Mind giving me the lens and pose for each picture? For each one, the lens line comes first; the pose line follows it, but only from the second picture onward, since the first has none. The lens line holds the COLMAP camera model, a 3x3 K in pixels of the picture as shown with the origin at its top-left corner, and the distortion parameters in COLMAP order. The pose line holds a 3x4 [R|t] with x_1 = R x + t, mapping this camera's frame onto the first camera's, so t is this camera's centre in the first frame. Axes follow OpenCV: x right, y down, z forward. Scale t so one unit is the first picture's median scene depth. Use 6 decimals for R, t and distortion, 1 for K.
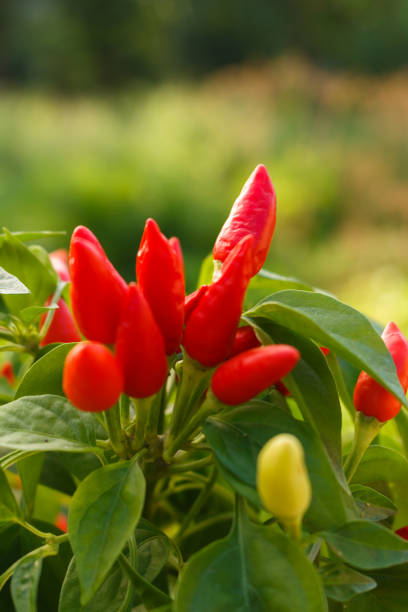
lens RADIAL K [[1076.9, 0, 201.3], [0, 1076.9, 304.8], [0, 0, 1]] dist [-0.000671, 0.000000]
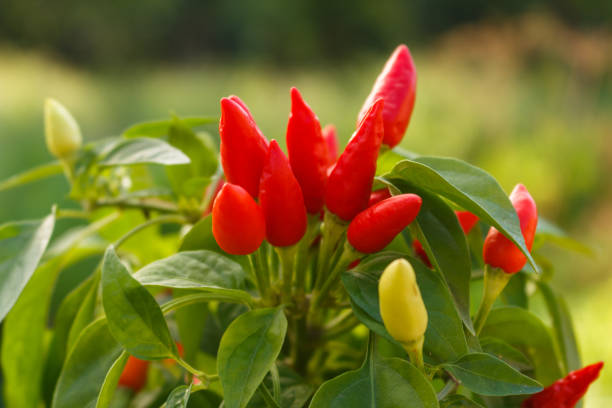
lens RADIAL K [[1334.7, 0, 303.1], [0, 1334.7, 207.6], [0, 0, 1]] dist [0.026648, 0.000000]
pose [[0.993703, -0.002801, -0.112014, 0.115053], [-0.007568, 0.995727, -0.092036, 0.169359], [0.111793, 0.092304, 0.989435, -0.352483]]
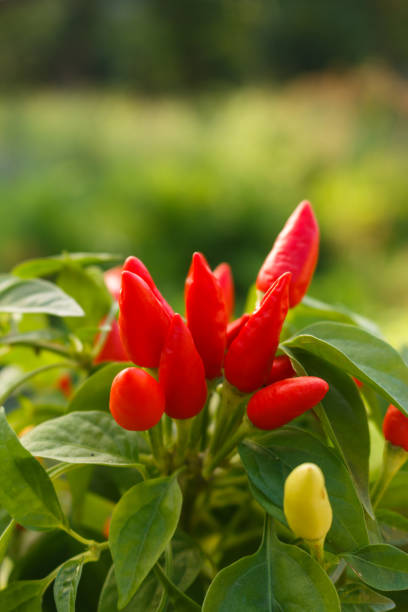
lens RADIAL K [[1076.9, 0, 208.2], [0, 1076.9, 305.8], [0, 0, 1]] dist [-0.000671, 0.000000]
pose [[0.997231, 0.038767, -0.063467, 0.033751], [-0.038768, 0.999248, 0.001213, -0.028133], [0.063466, 0.001251, 0.997983, -0.067233]]
